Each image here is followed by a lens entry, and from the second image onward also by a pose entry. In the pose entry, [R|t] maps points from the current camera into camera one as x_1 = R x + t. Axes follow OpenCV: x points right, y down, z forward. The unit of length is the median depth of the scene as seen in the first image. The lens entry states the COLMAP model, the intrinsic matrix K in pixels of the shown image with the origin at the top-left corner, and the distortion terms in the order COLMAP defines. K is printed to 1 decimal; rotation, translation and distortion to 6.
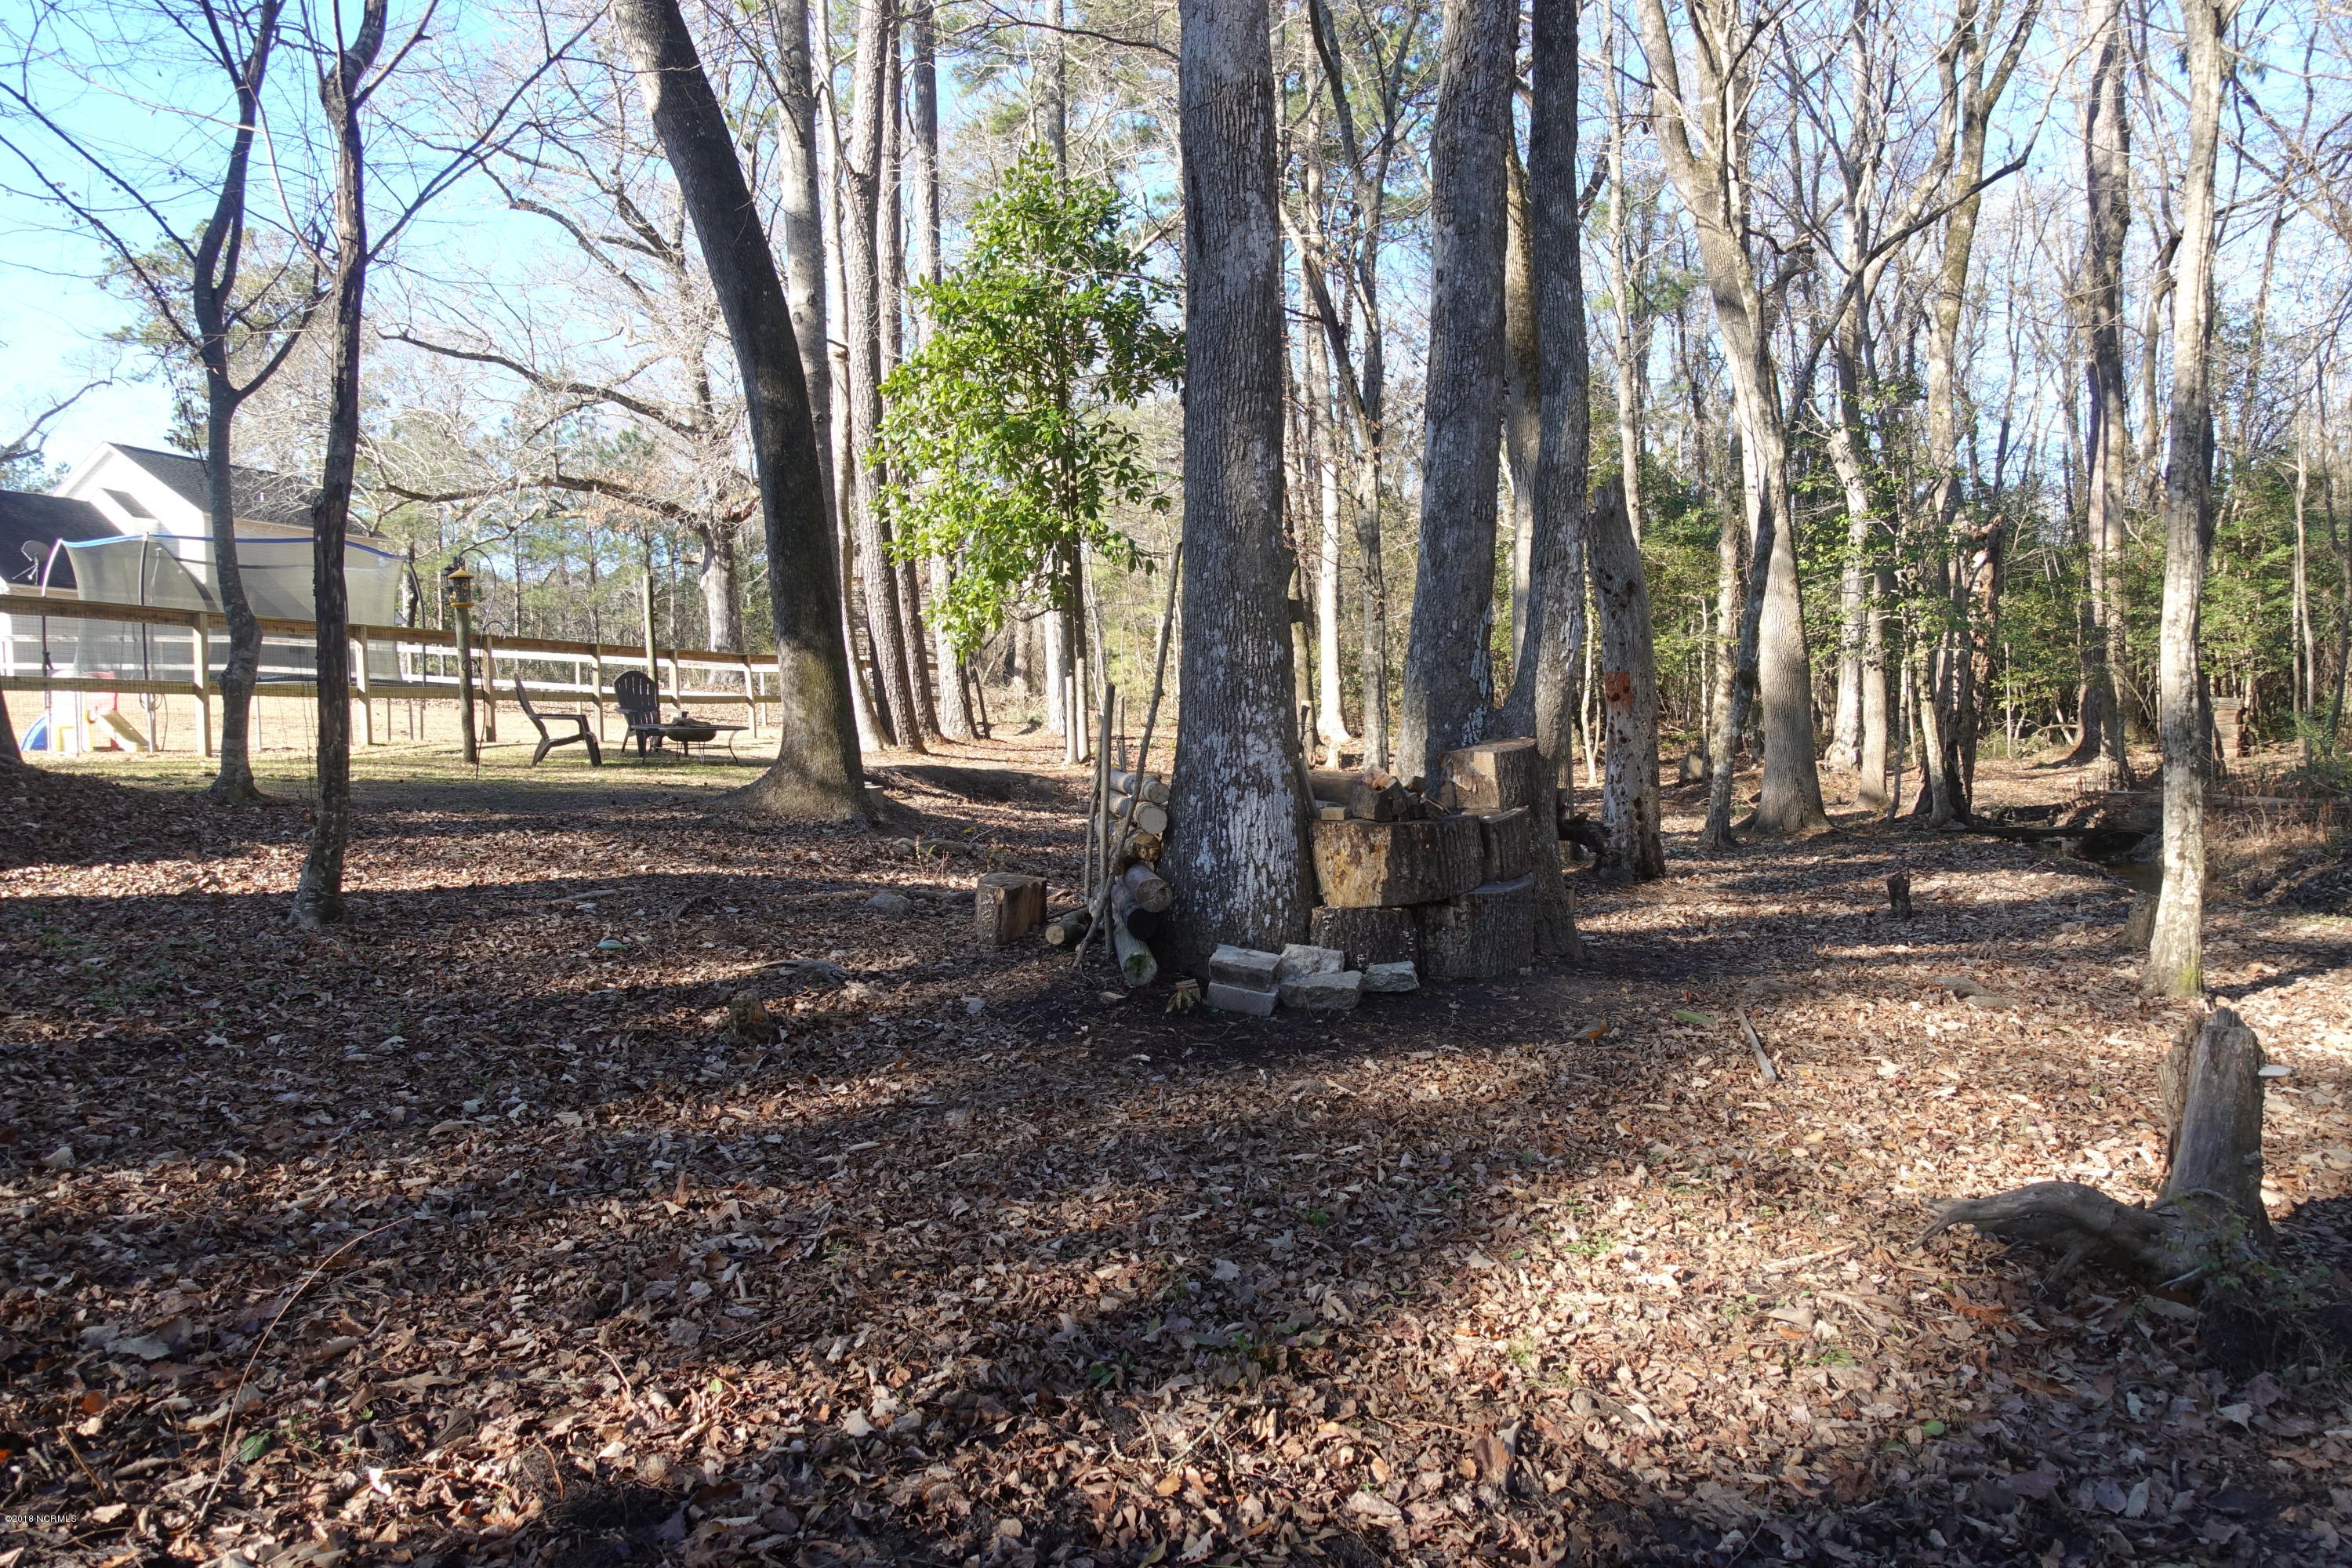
lens RADIAL K [[1625.2, 0, 1176.5], [0, 1625.2, 795.9], [0, 0, 1]] dist [-0.009605, 0.002748]
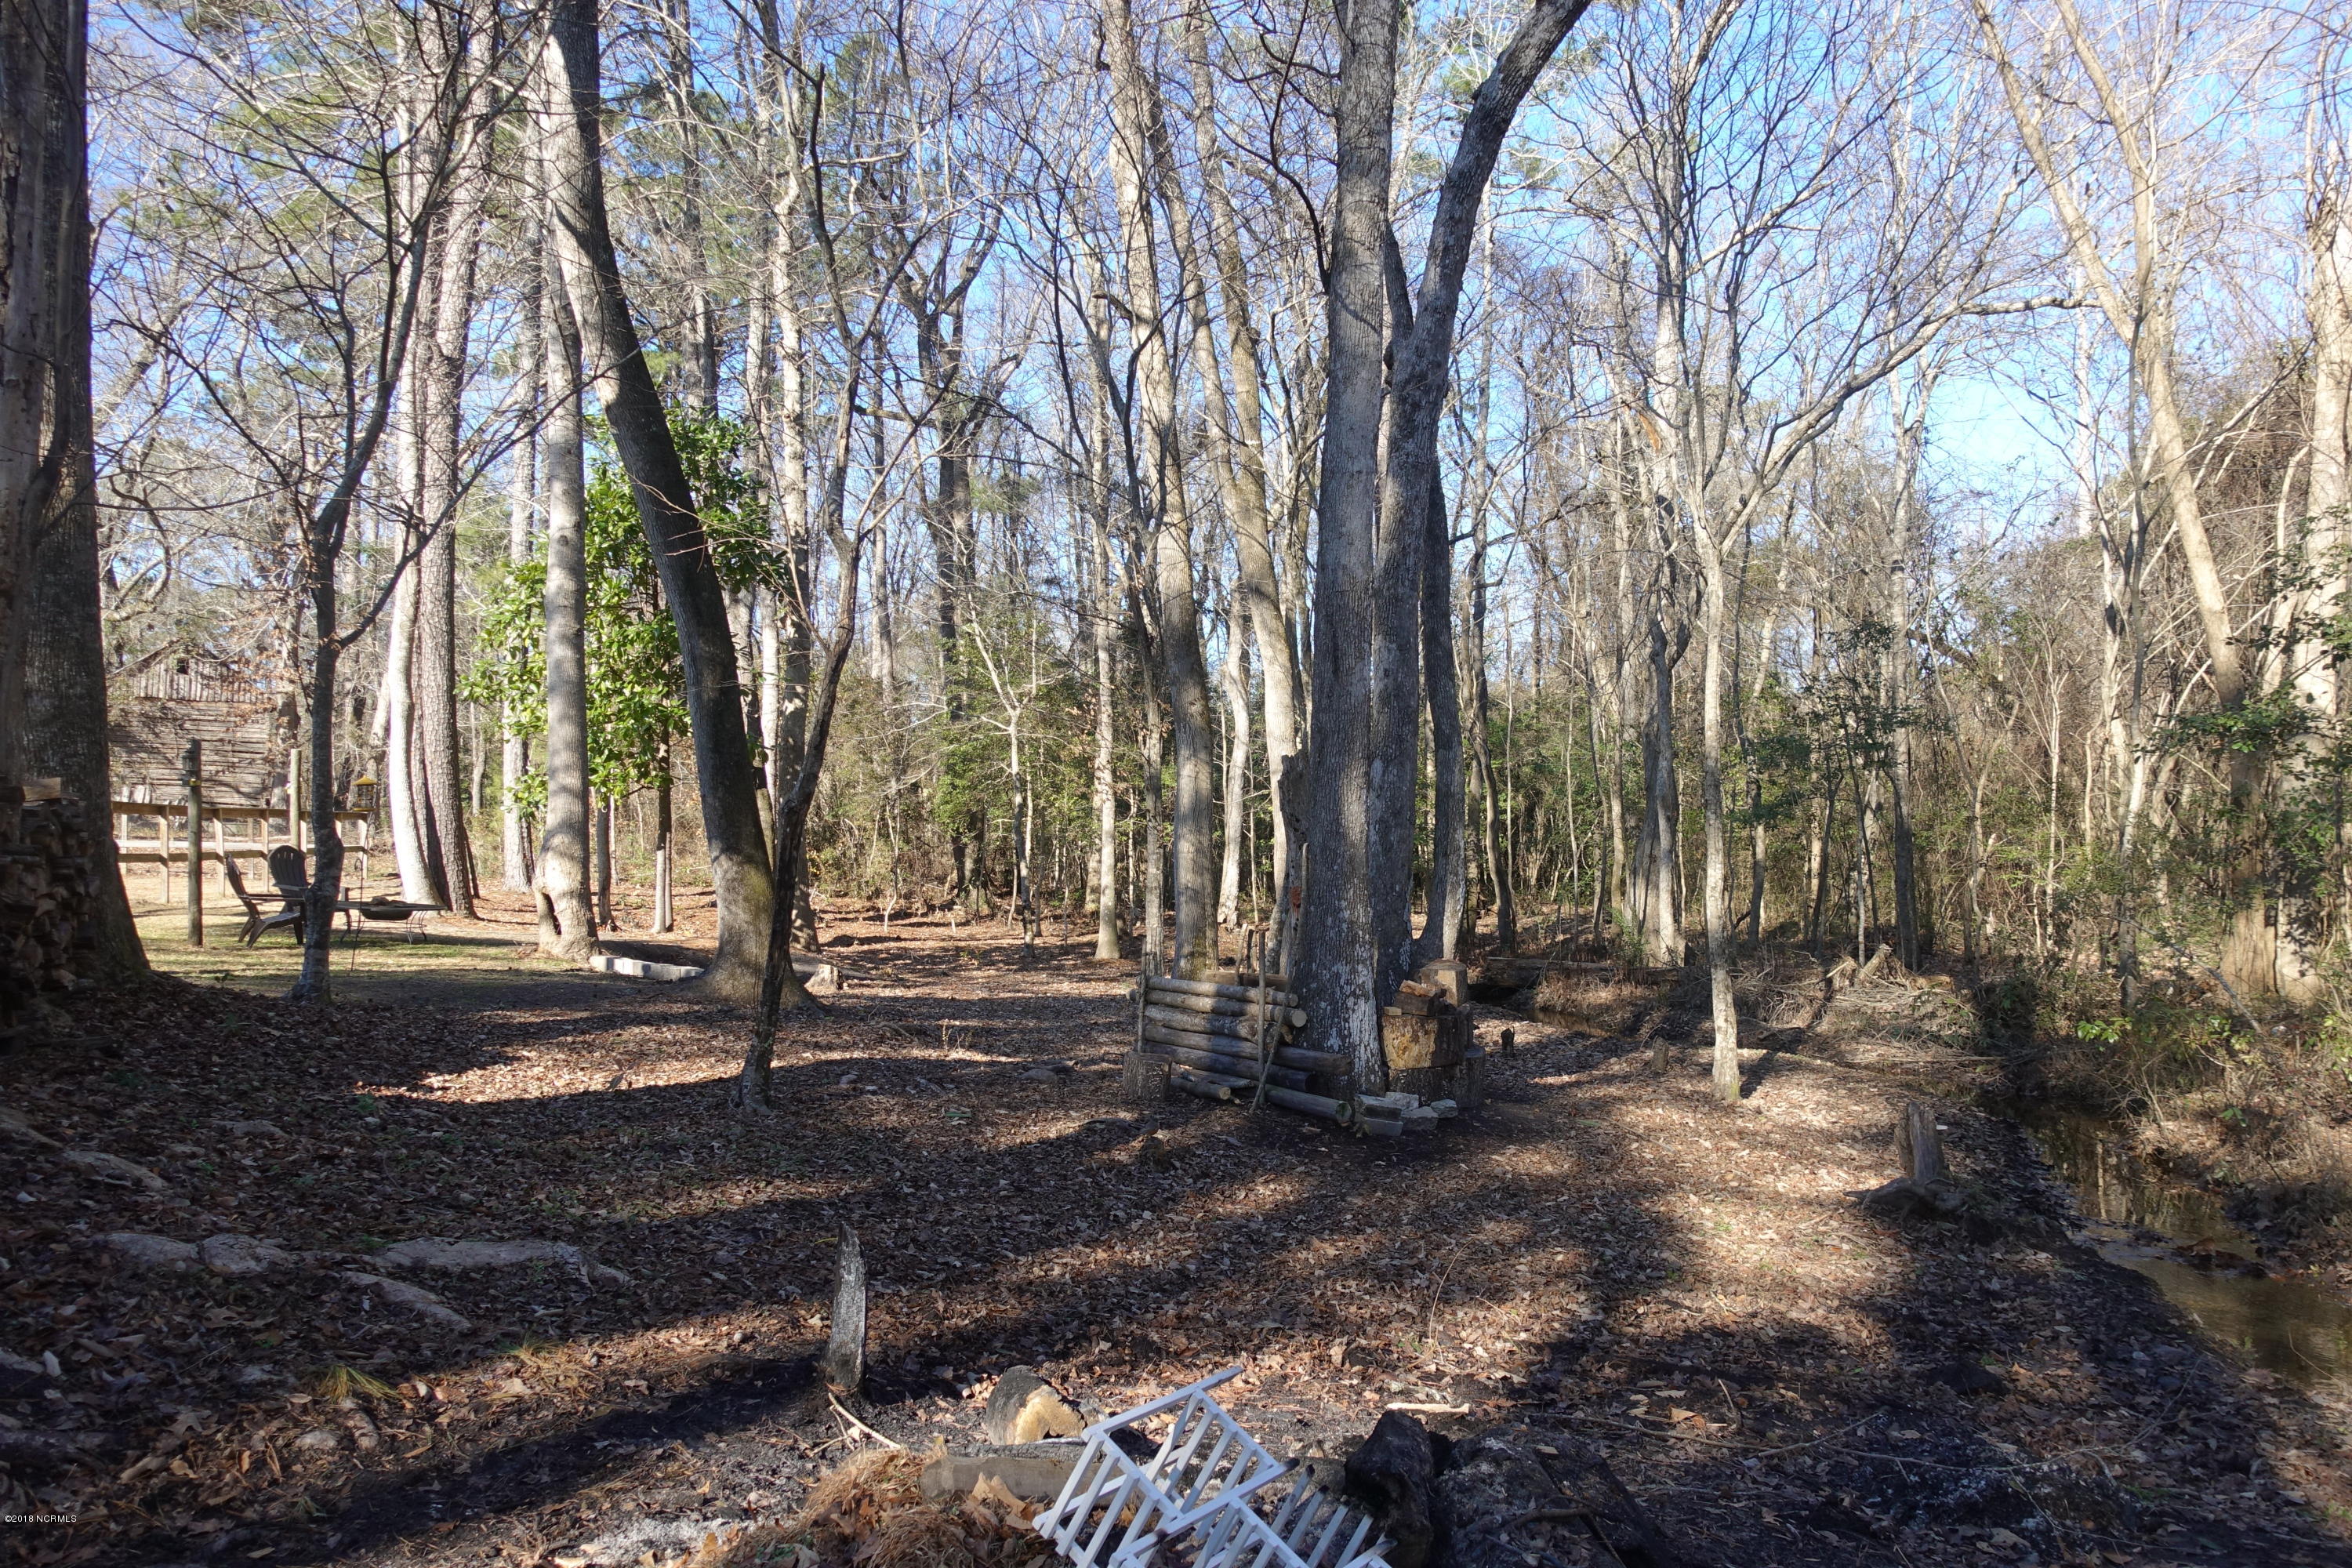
lens RADIAL K [[1625.2, 0, 1173.3], [0, 1625.2, 779.1], [0, 0, 1]] dist [-0.009605, 0.002748]
pose [[0.895072, 0.038158, 0.444286, -0.748982], [0.002819, 0.995828, -0.091207, -0.065729], [-0.445913, 0.082889, 0.891230, -0.347568]]
